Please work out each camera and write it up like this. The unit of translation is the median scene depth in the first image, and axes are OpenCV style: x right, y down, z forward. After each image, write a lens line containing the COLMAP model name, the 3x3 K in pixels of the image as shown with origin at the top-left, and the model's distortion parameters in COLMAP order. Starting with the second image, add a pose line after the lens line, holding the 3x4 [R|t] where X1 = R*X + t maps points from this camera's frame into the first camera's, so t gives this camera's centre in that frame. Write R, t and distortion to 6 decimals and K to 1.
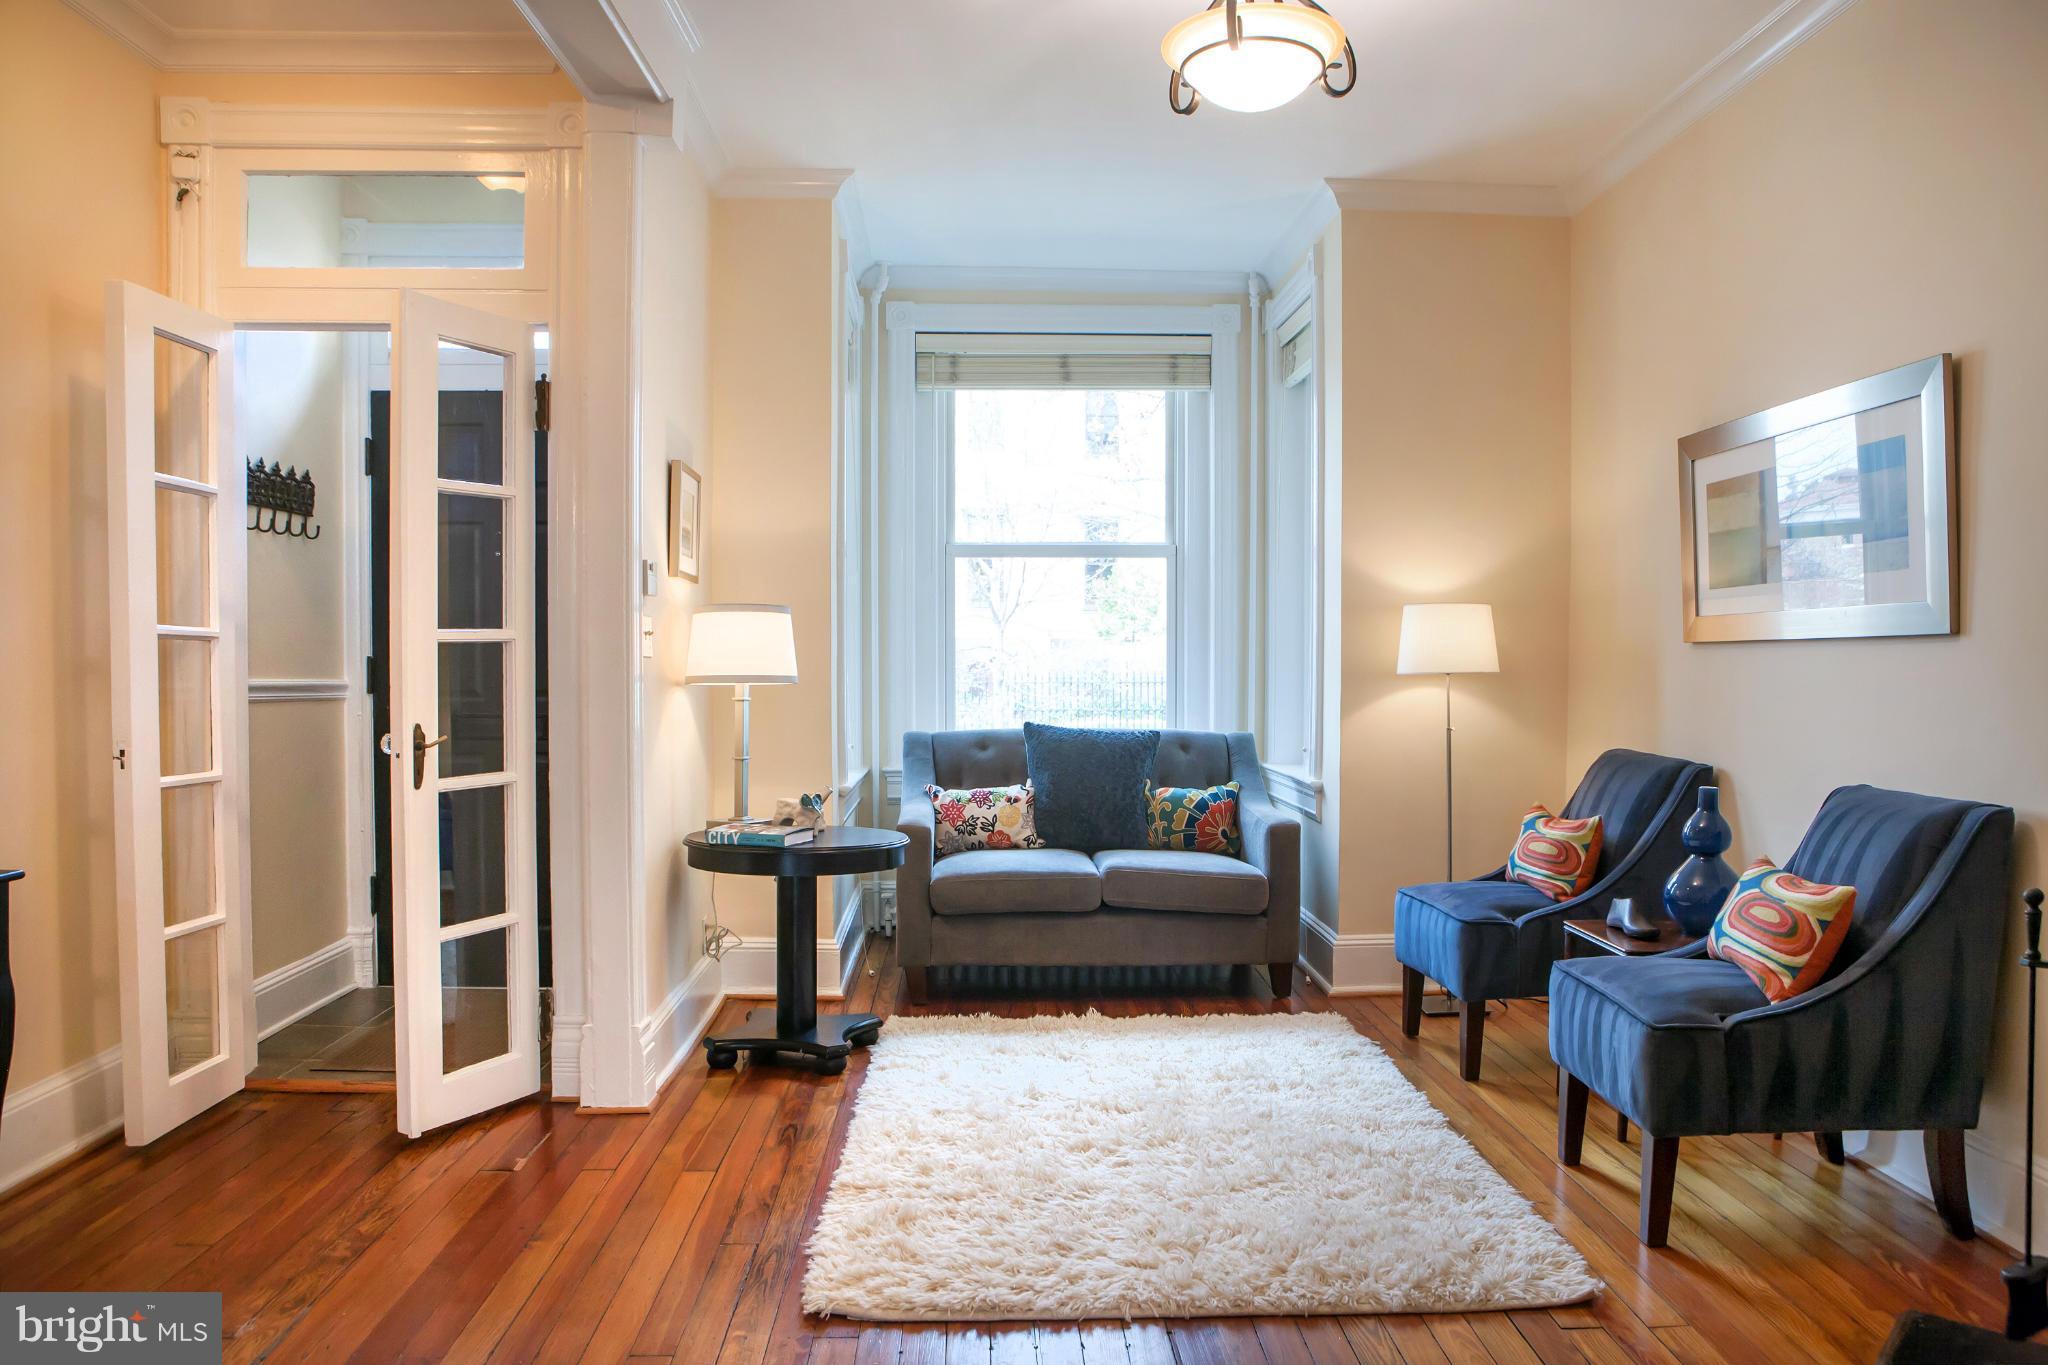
lens RADIAL K [[1399.3, 0, 1055.8], [0, 1399.3, 690.1], [0, 0, 1]] dist [-0.092179, 0.061847]
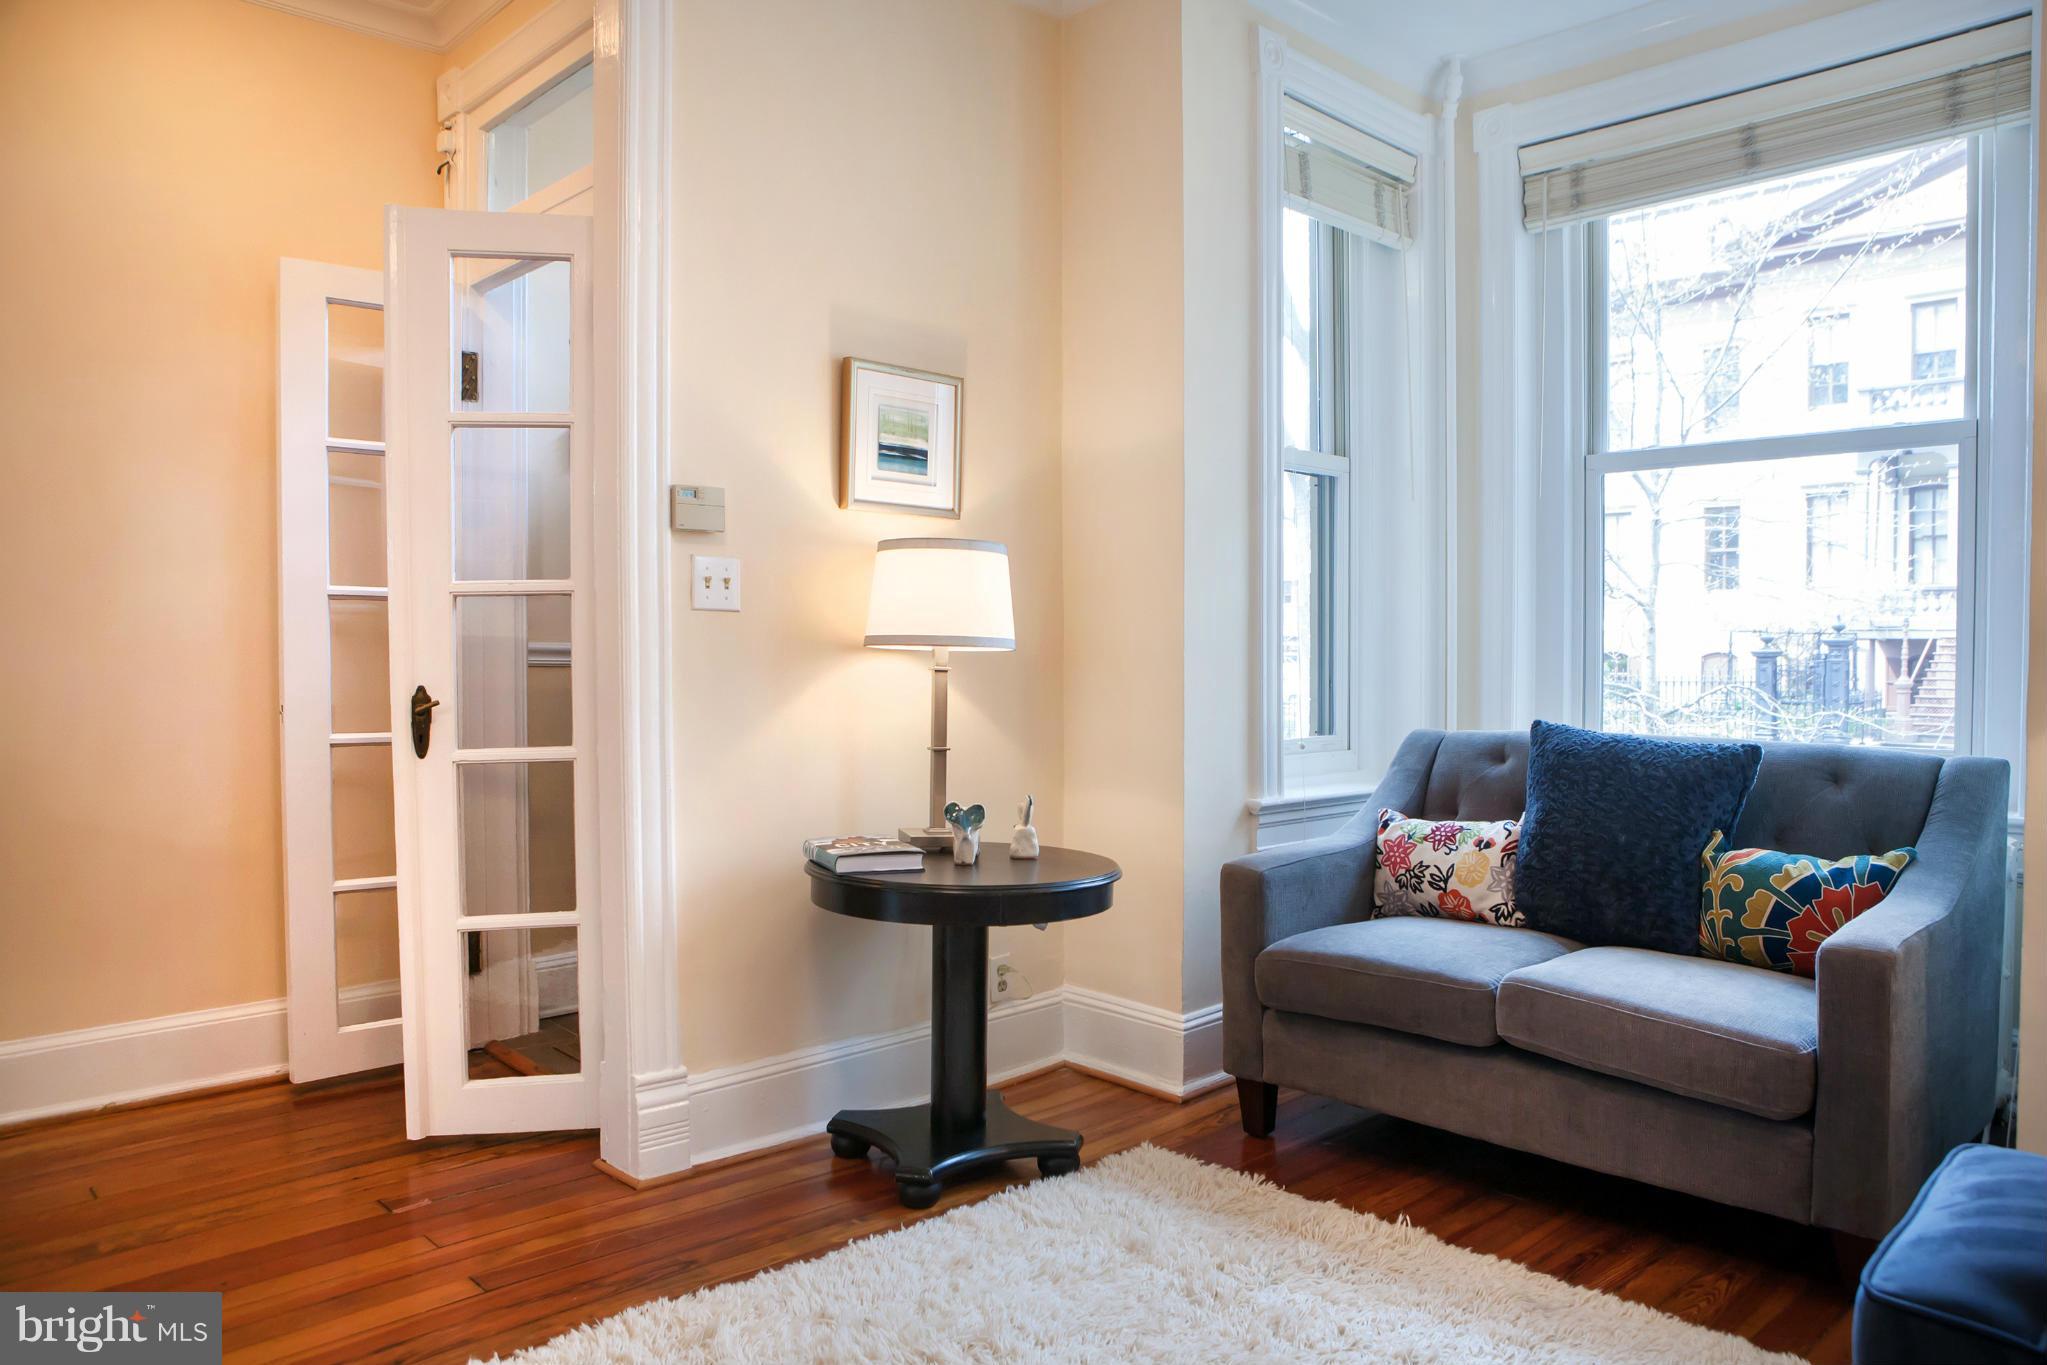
lens RADIAL K [[1427.6, 0, 1080.4], [0, 1427.6, 678.1], [0, 0, 1]] dist [-0.092944, 0.072673]
pose [[0.673114, 0.017213, -0.739338, 0.334264], [-0.015257, 0.999840, 0.009387, 0.001396], [0.739381, 0.004962, 0.673269, 0.467583]]
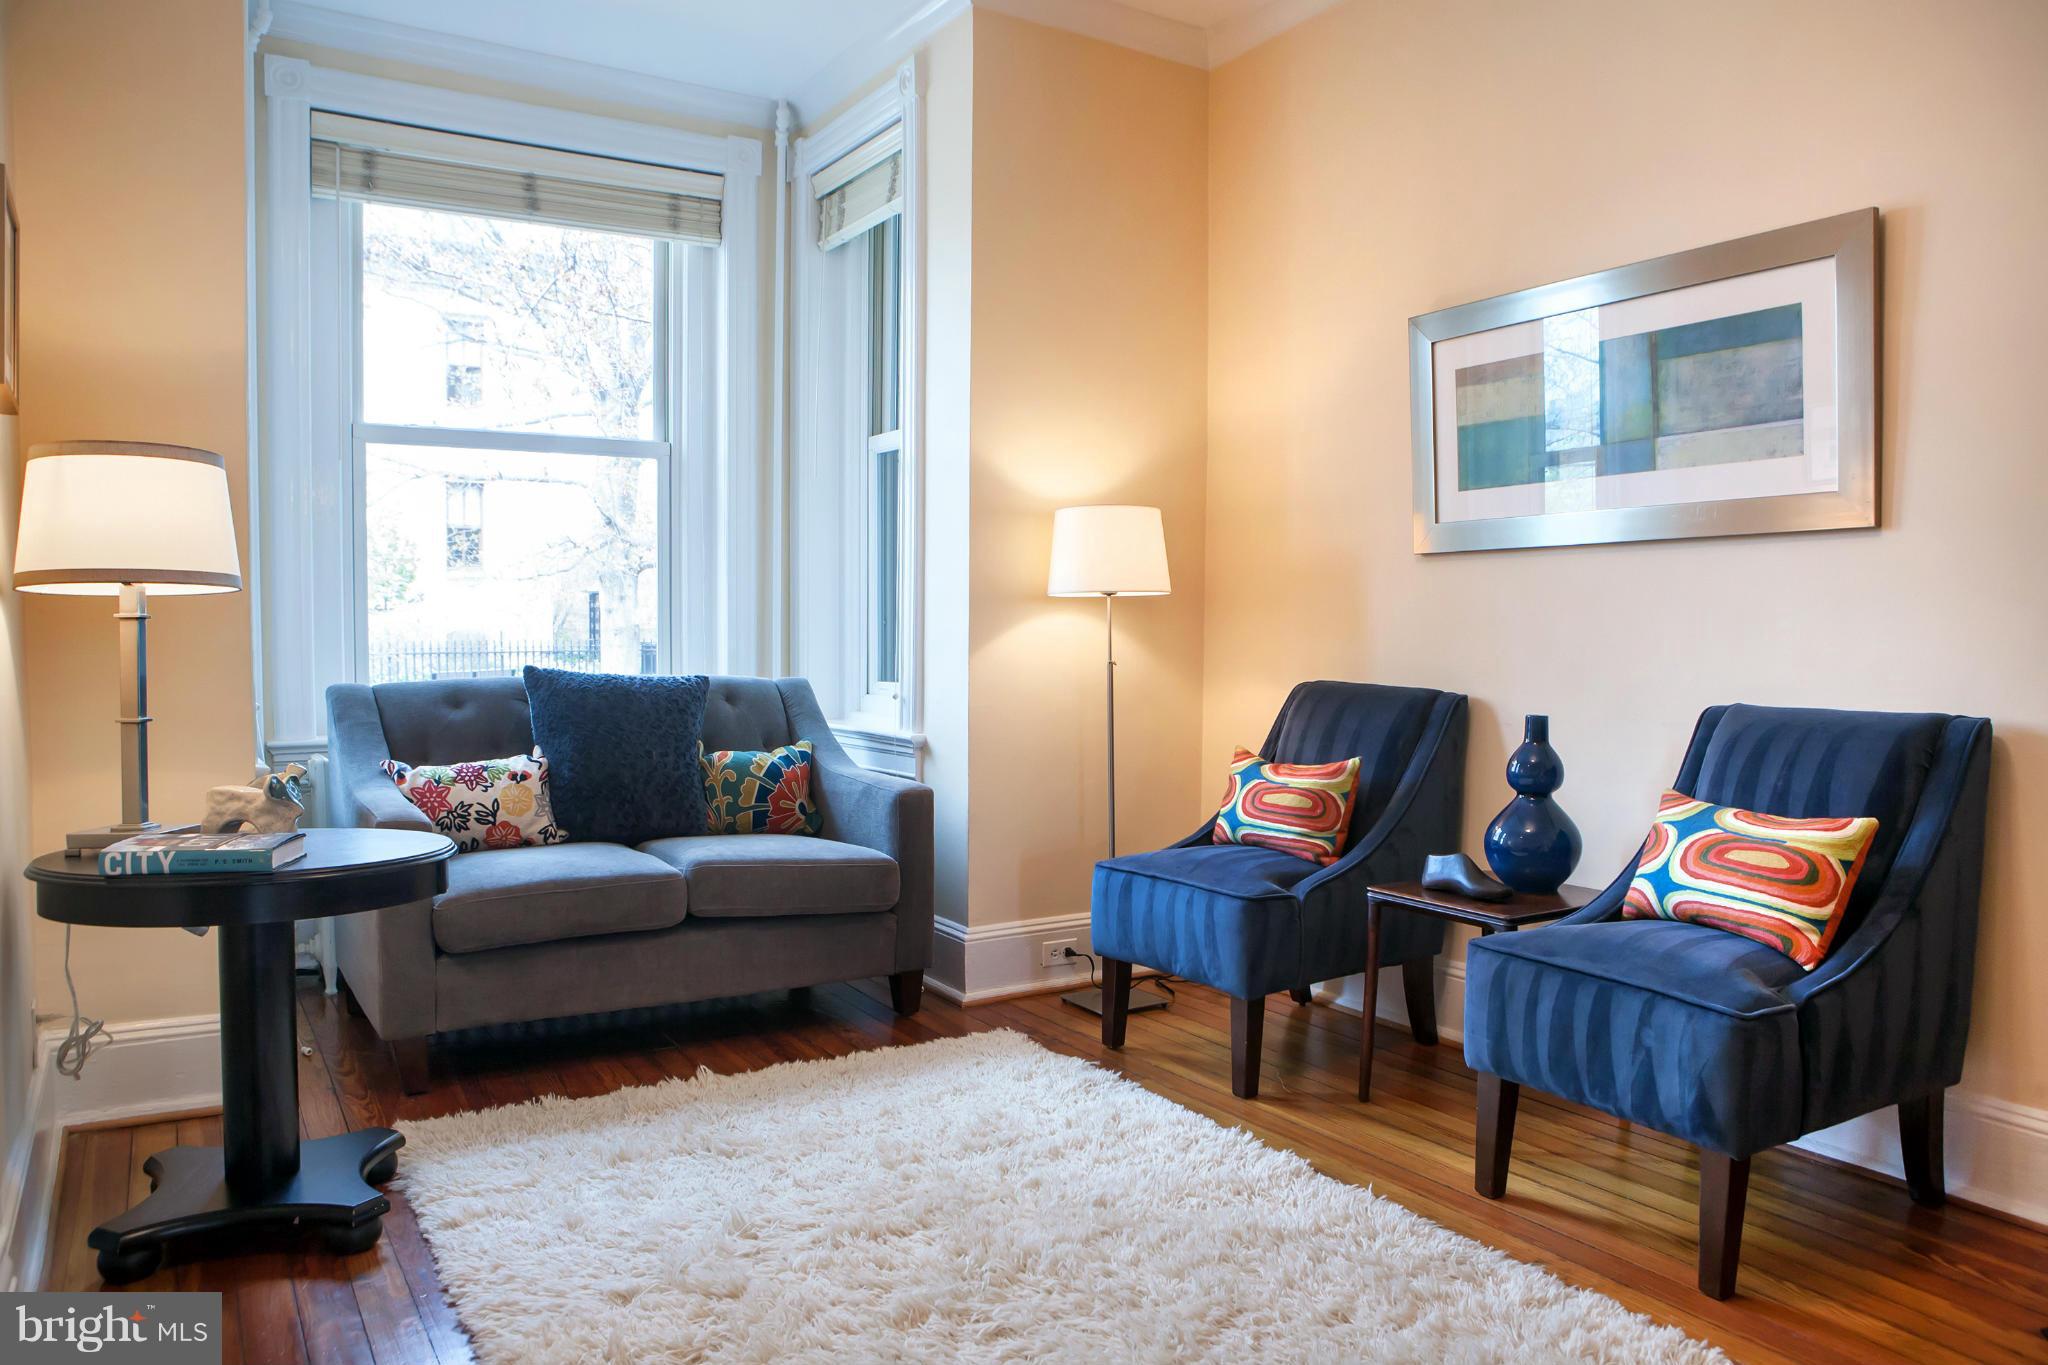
lens RADIAL K [[1415.2, 0, 1024.7], [0, 1415.2, 675.9], [0, 0, 1]] dist [-0.082563, 0.059836]
pose [[0.876746, -0.015385, 0.480707, -0.154062], [0.009923, 0.999854, 0.013902, 0.022407], [-0.480851, -0.007419, 0.876771, 0.282520]]
